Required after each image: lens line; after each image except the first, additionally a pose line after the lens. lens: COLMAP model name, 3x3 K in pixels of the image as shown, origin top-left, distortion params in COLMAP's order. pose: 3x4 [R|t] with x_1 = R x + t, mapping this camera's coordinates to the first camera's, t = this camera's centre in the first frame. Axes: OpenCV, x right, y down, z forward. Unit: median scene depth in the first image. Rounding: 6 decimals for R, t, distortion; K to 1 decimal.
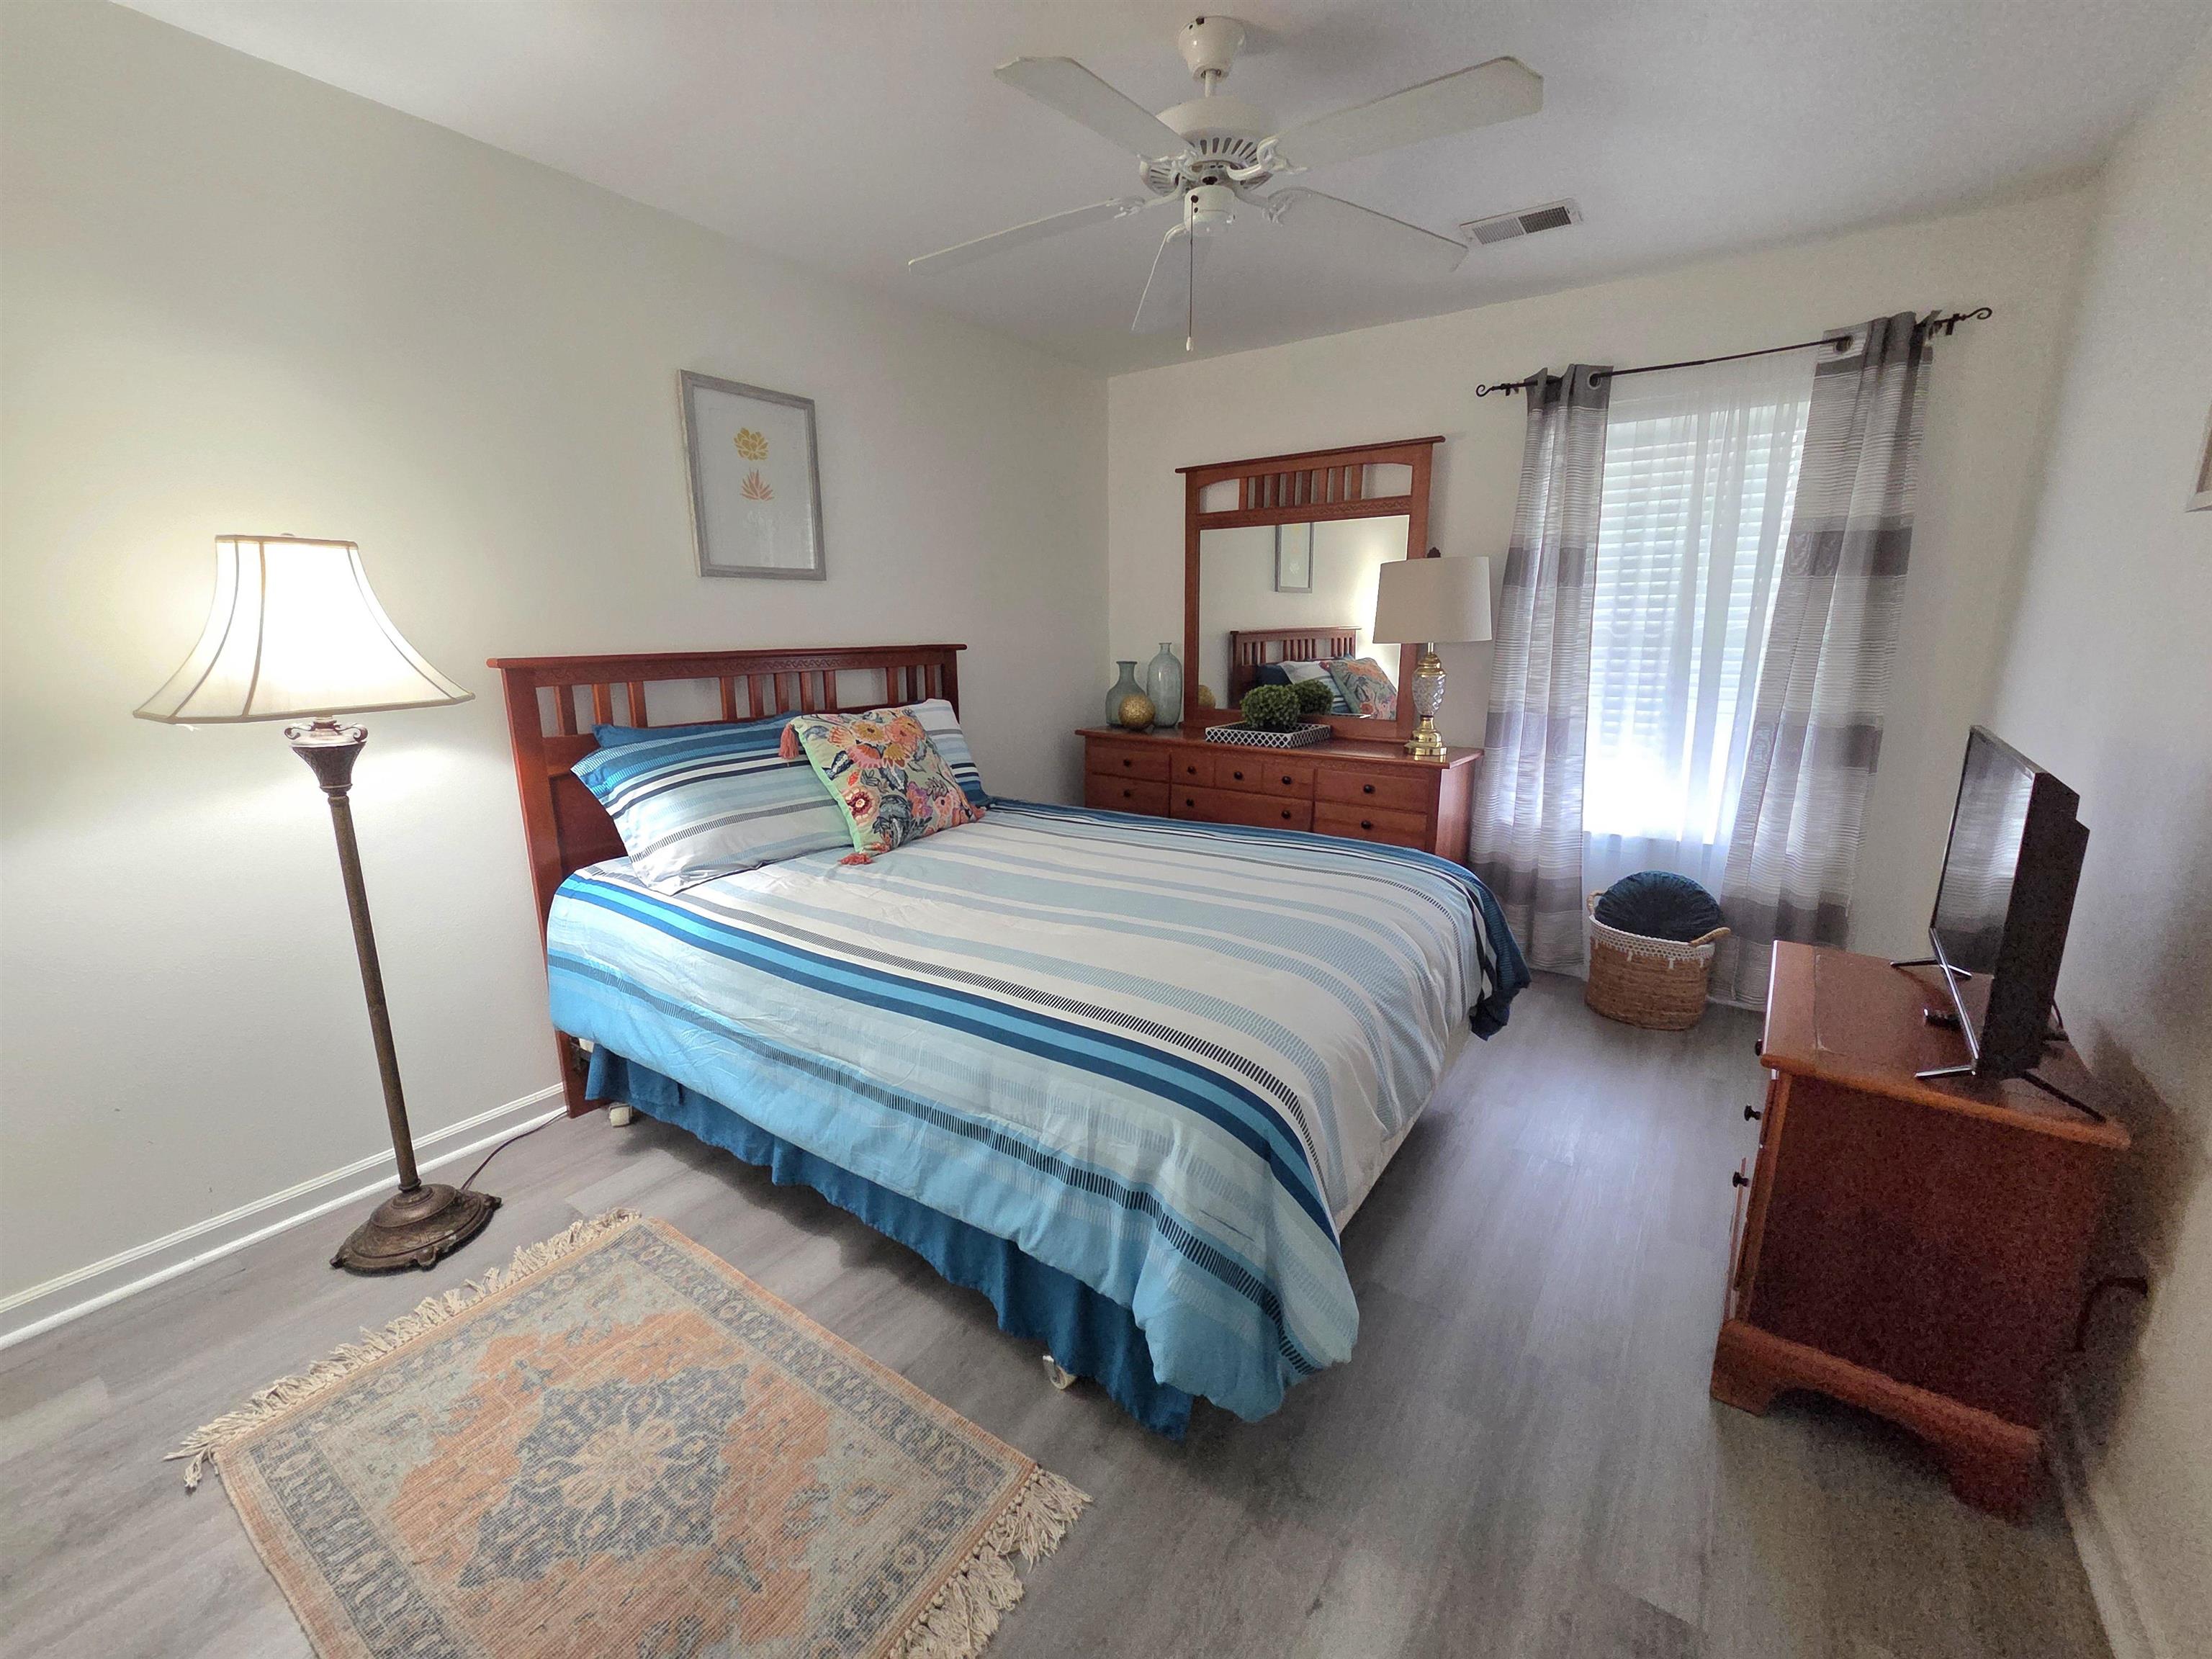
lens RADIAL K [[901.7, 0, 1112.0], [0, 901.7, 833.7], [0, 0, 1]] dist [0.005040, -0.001227]
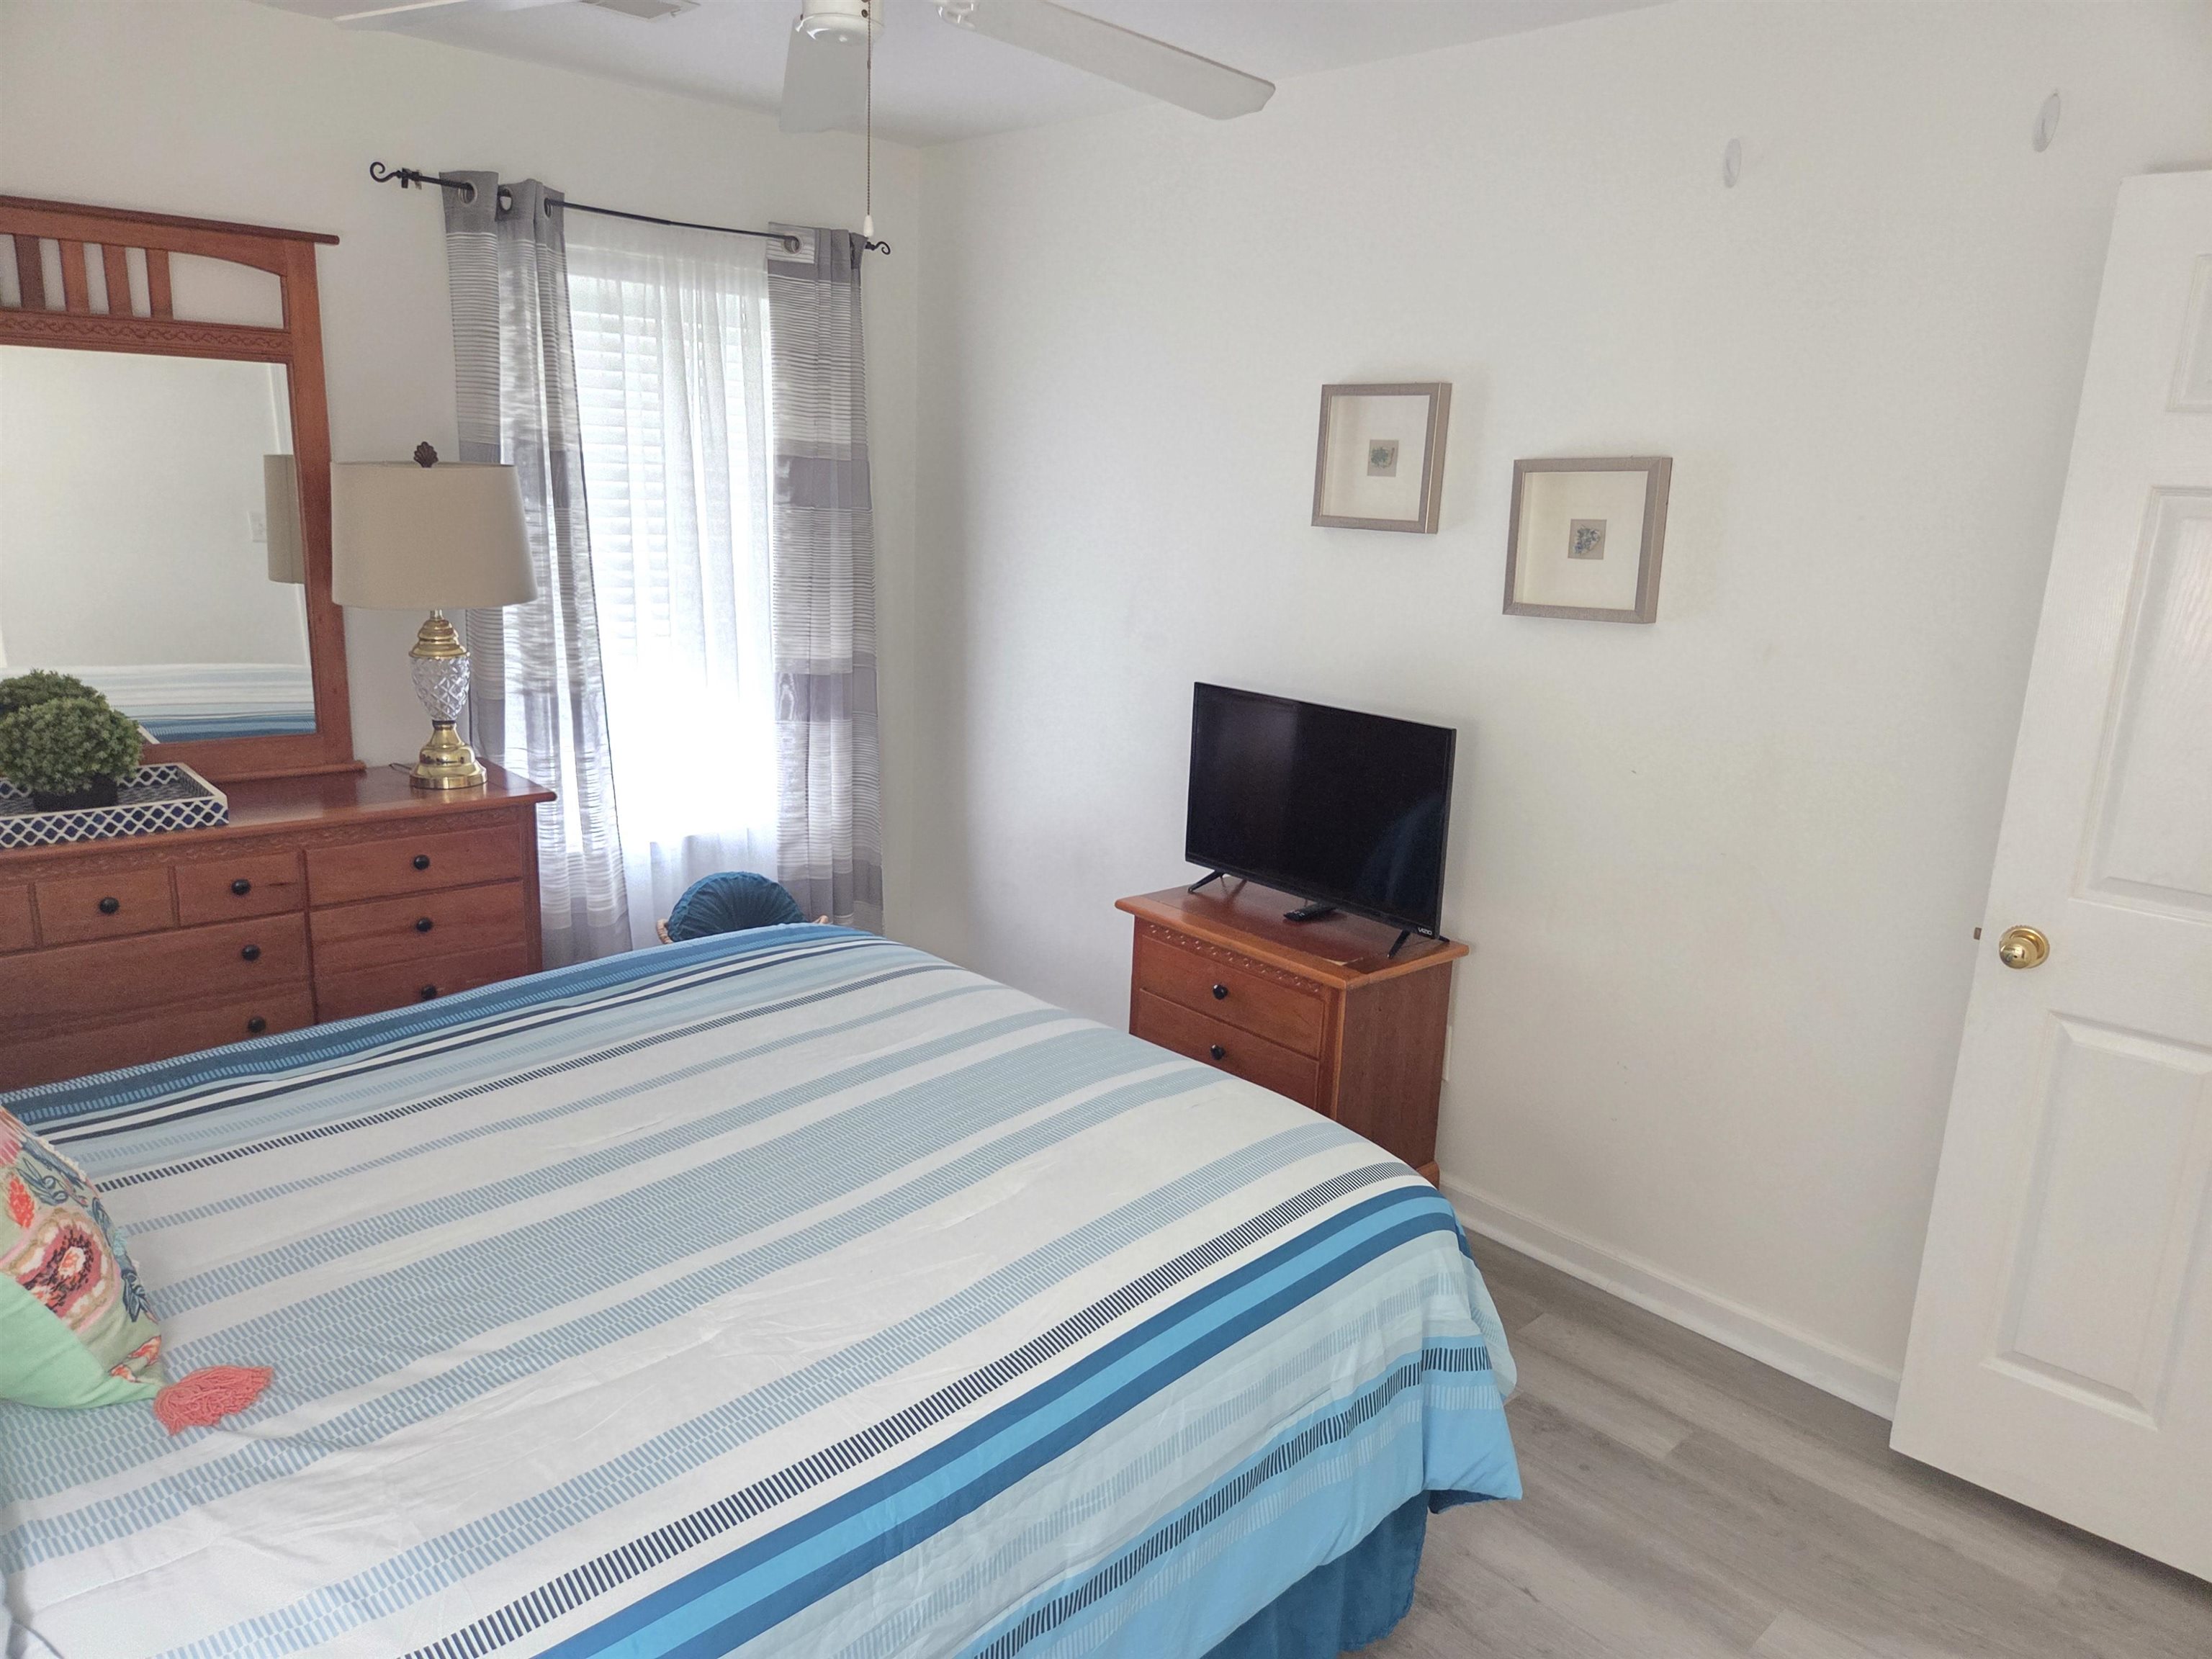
lens RADIAL K [[1500.8, 0, 1108.4], [0, 1500.8, 824.9], [0, 0, 1]] dist [0.010488, 0.000522]
pose [[0.191725, -0.216083, 0.957366, -0.639351], [0.179930, 0.966668, 0.182149, -0.201375], [-0.964814, 0.137337, 0.224214, 0.443681]]
